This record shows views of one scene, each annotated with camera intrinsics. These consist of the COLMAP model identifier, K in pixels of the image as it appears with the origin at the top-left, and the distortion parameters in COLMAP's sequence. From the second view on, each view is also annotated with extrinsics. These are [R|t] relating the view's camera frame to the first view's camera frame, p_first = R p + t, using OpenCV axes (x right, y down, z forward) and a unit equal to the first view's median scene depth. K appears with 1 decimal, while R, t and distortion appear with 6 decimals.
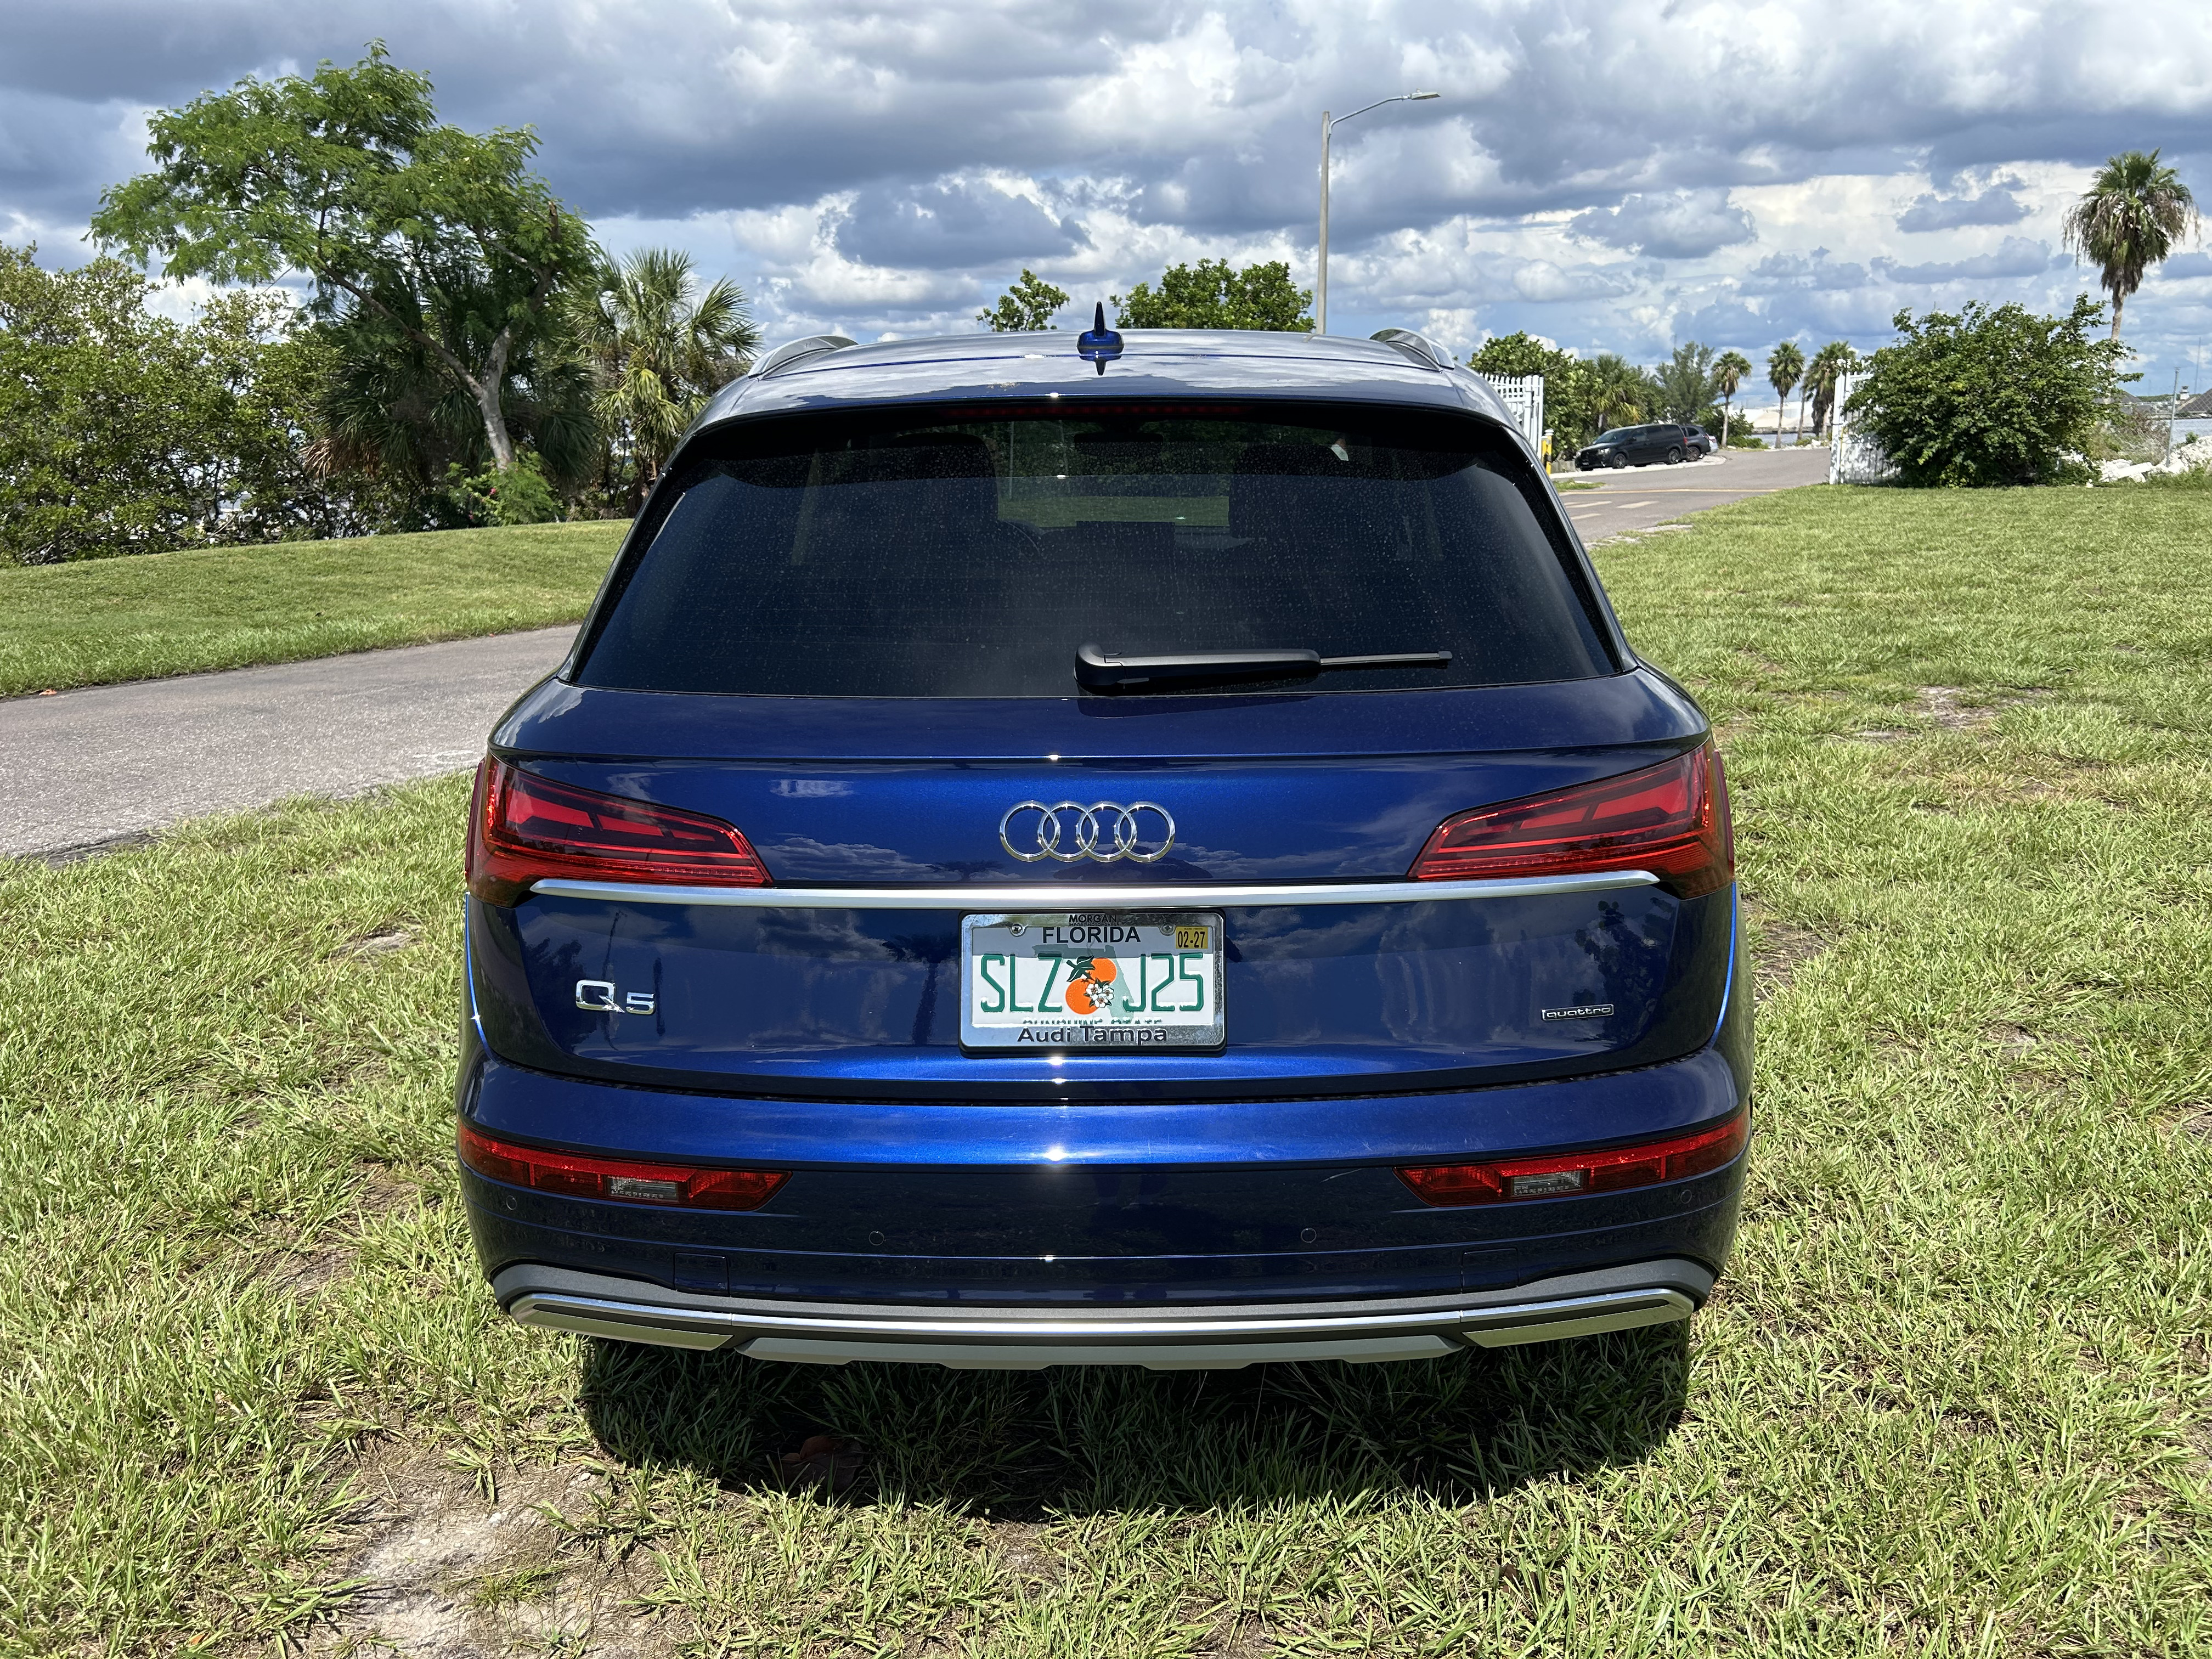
lens RADIAL K [[1681.0, 0, 1140.1], [0, 1681.0, 825.5], [0, 0, 1]] dist [0.049752, -0.048832]
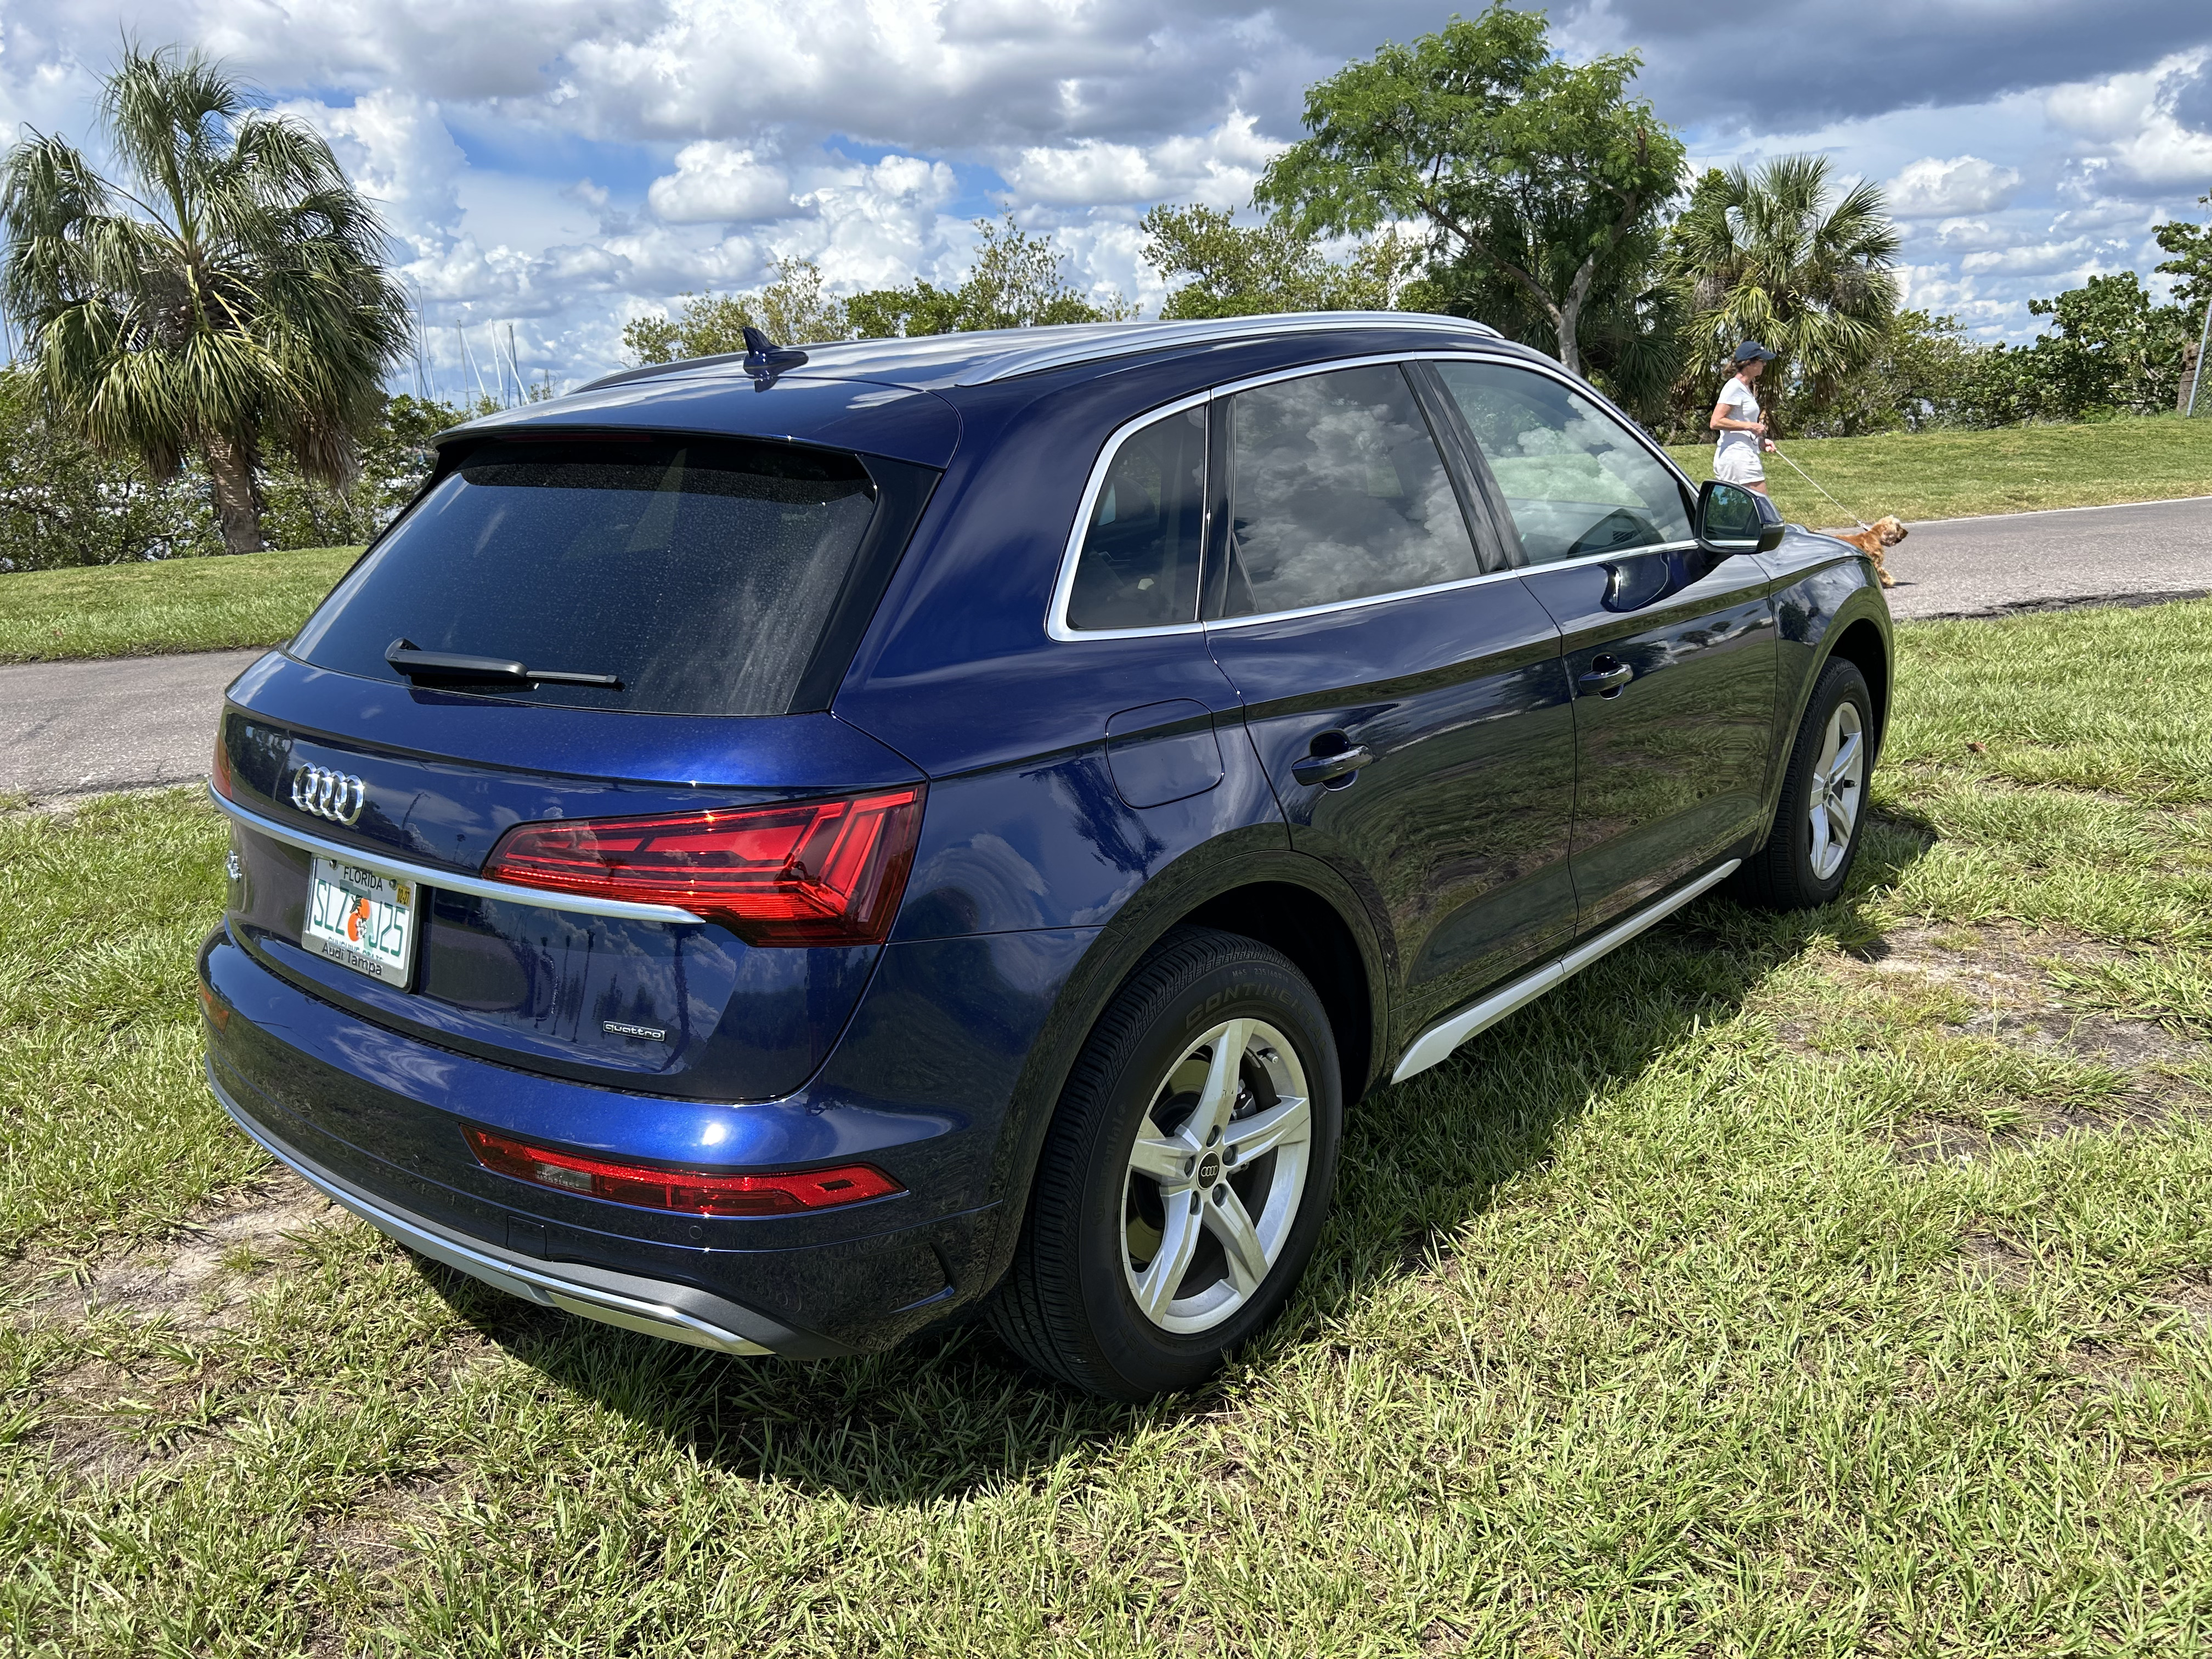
lens RADIAL K [[1681.0, 0, 1140.1], [0, 1681.0, 825.5], [0, 0, 1]] dist [0.049752, -0.048832]
pose [[0.775297, 0.150742, -0.613344, 0.098066], [-0.121294, 0.988561, 0.089637, -0.012881], [0.619841, 0.004900, 0.784713, 0.032635]]
